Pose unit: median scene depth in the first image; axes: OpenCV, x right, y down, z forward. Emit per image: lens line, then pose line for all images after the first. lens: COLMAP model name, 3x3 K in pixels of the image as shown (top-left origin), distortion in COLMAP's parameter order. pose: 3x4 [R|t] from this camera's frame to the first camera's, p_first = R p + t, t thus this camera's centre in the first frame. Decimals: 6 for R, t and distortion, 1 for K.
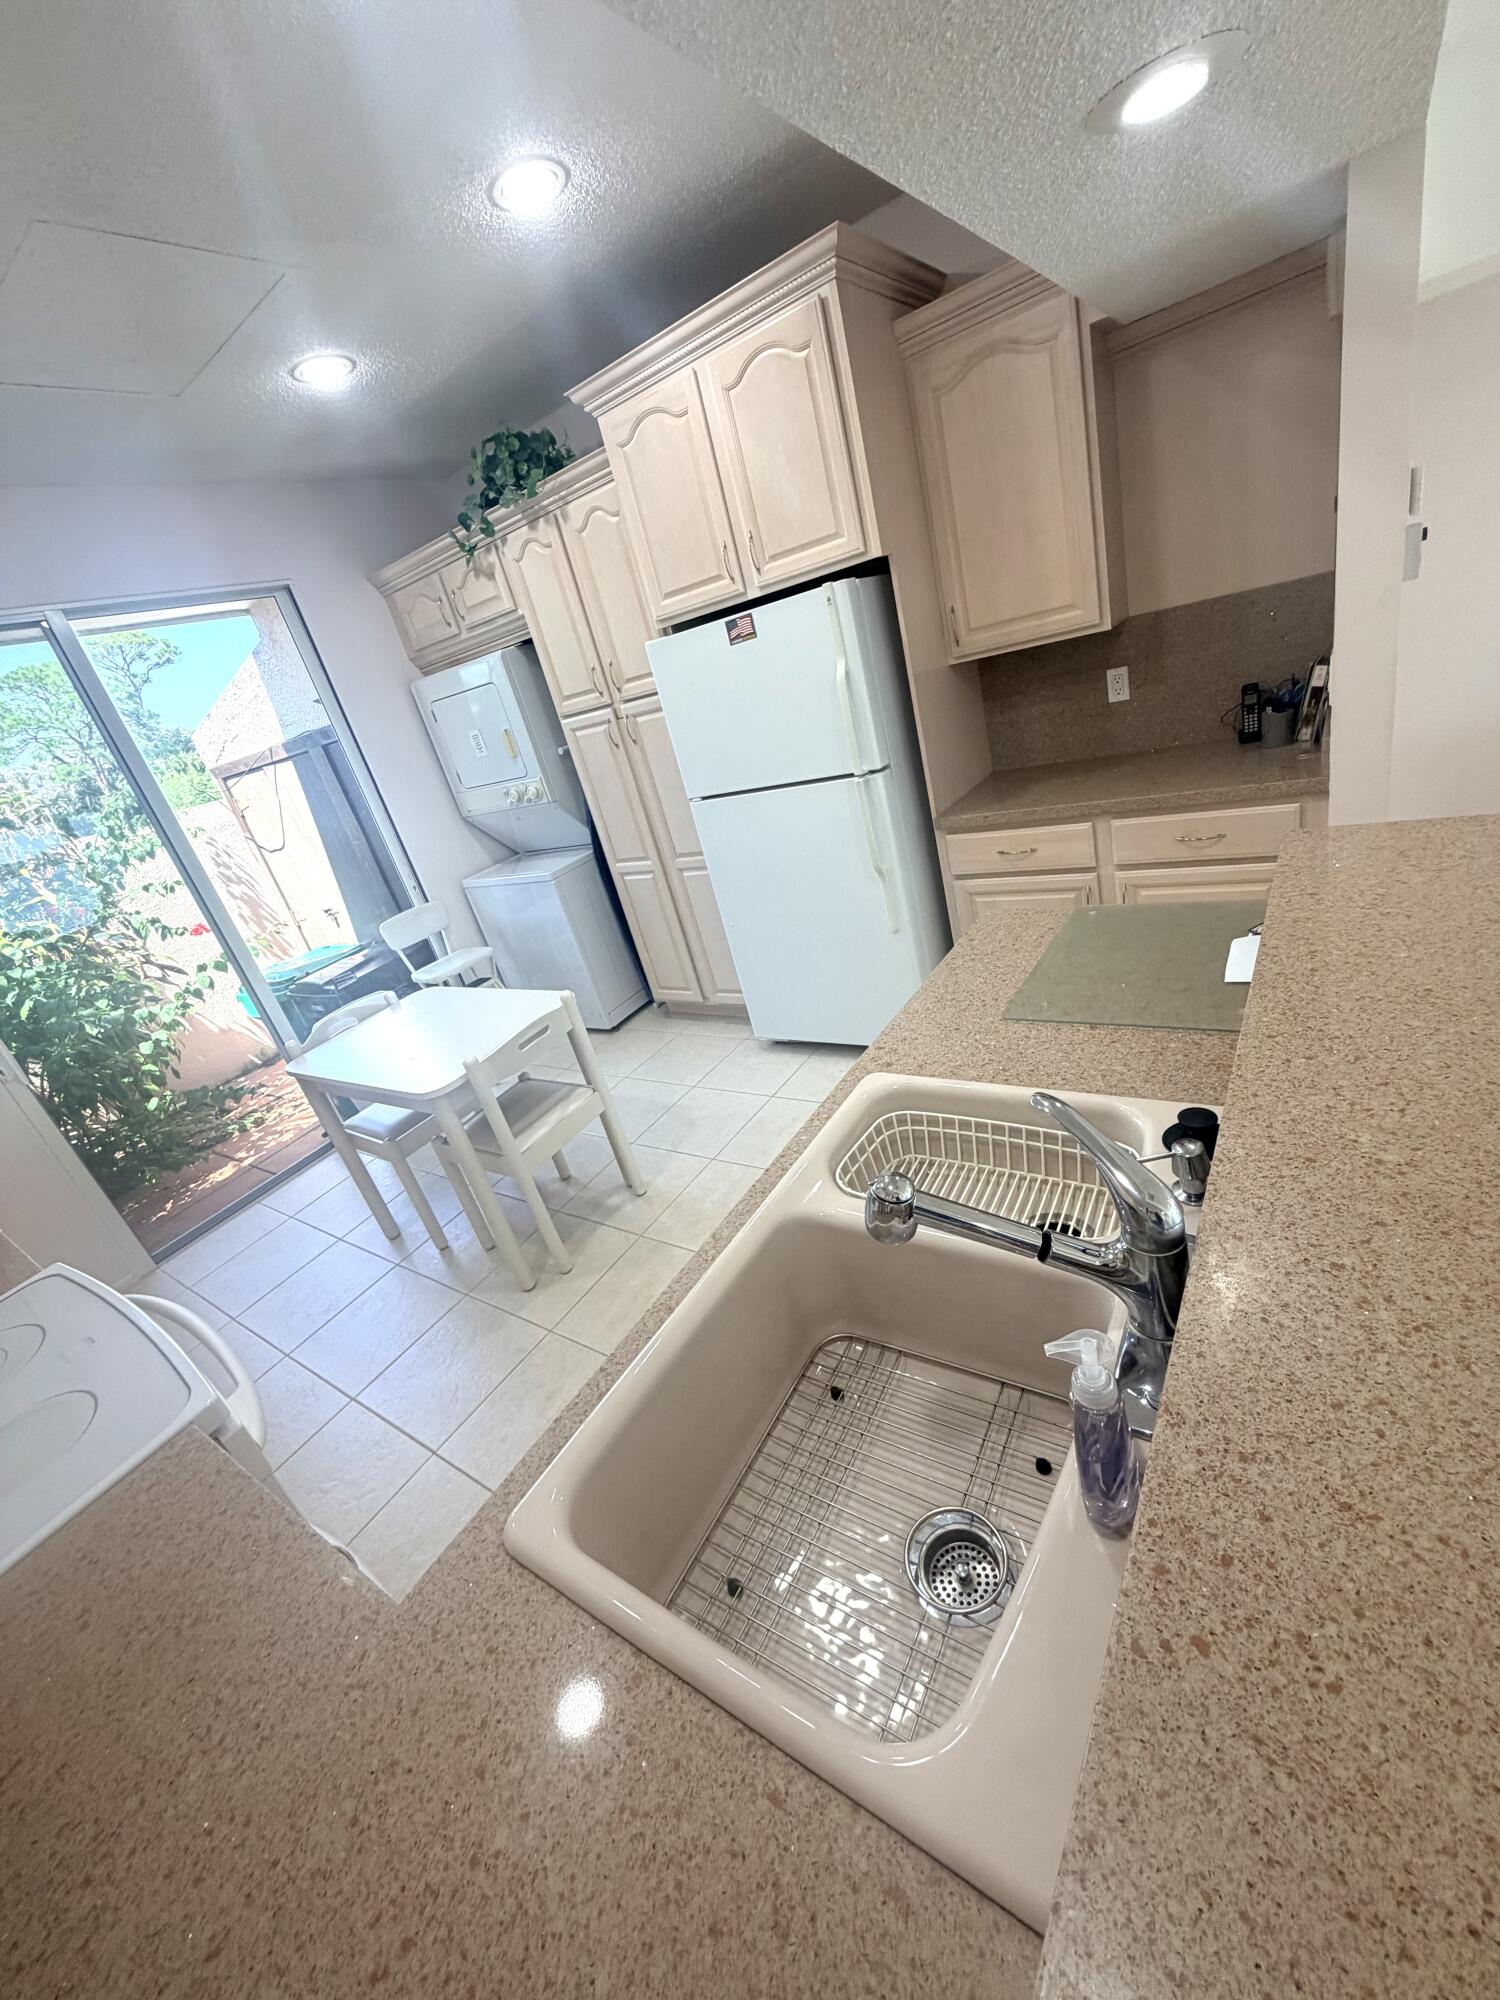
lens RADIAL K [[797.8, 0, 748.0], [0, 797.8, 995.4], [0, 0, 1]] dist [-0.001012, 0.000639]
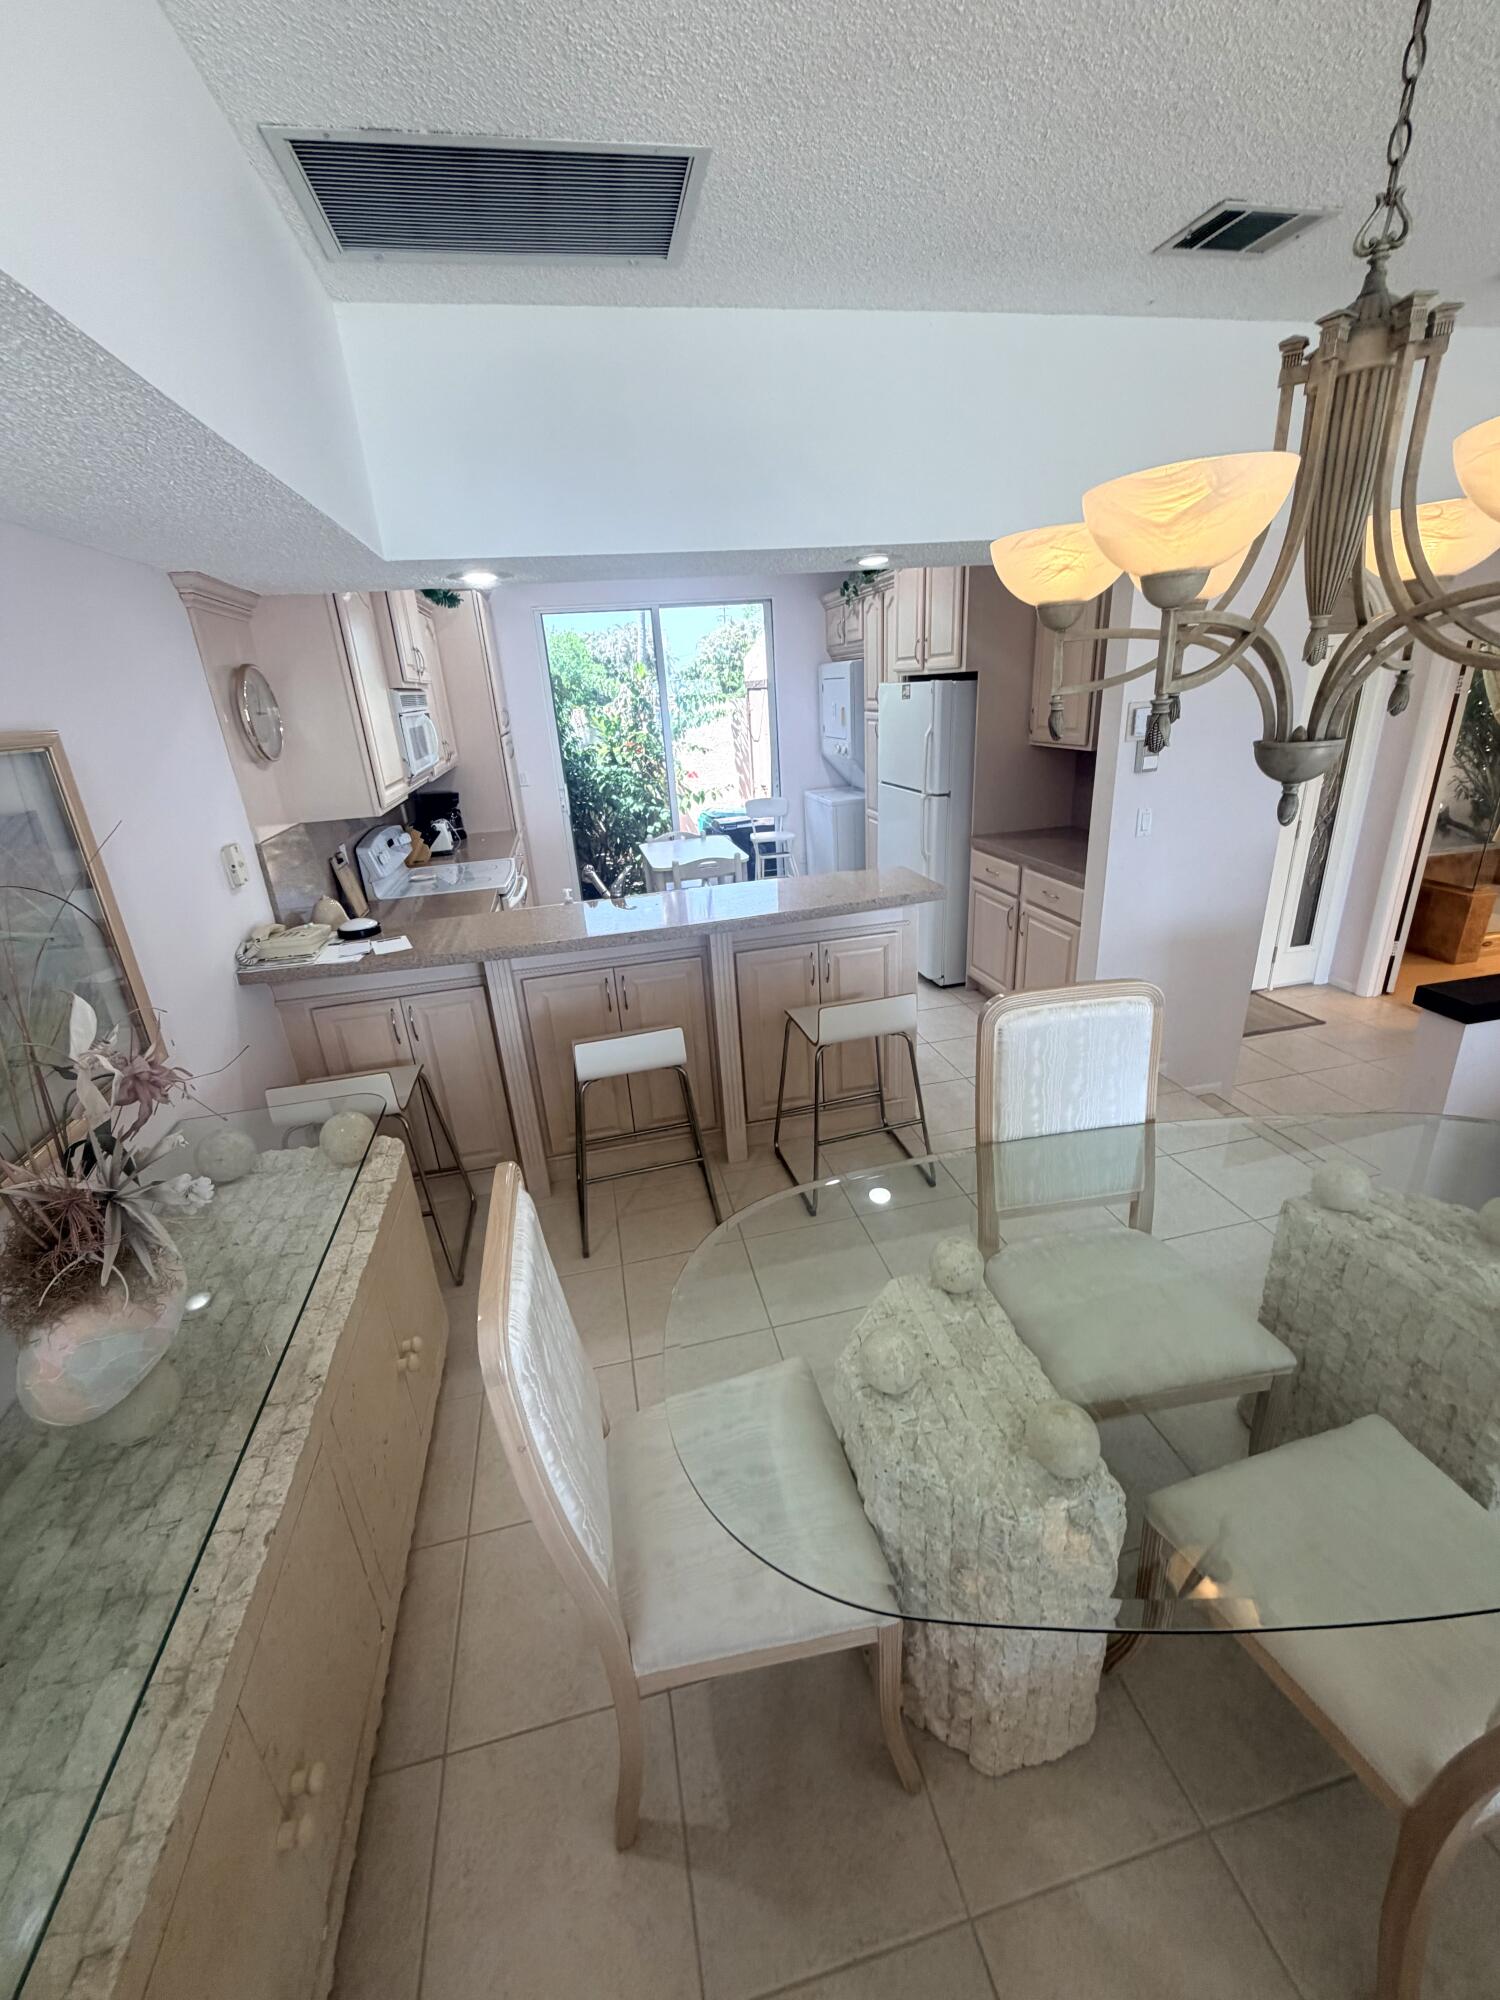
lens RADIAL K [[797.8, 0, 748.0], [0, 797.8, 995.4], [0, 0, 1]] dist [-0.001012, 0.000639]
pose [[0.715313, 0.437017, -0.545292, 0.858744], [-0.391205, 0.897016, 0.205720, -0.087762], [0.579039, 0.066167, 0.812611, -0.469743]]
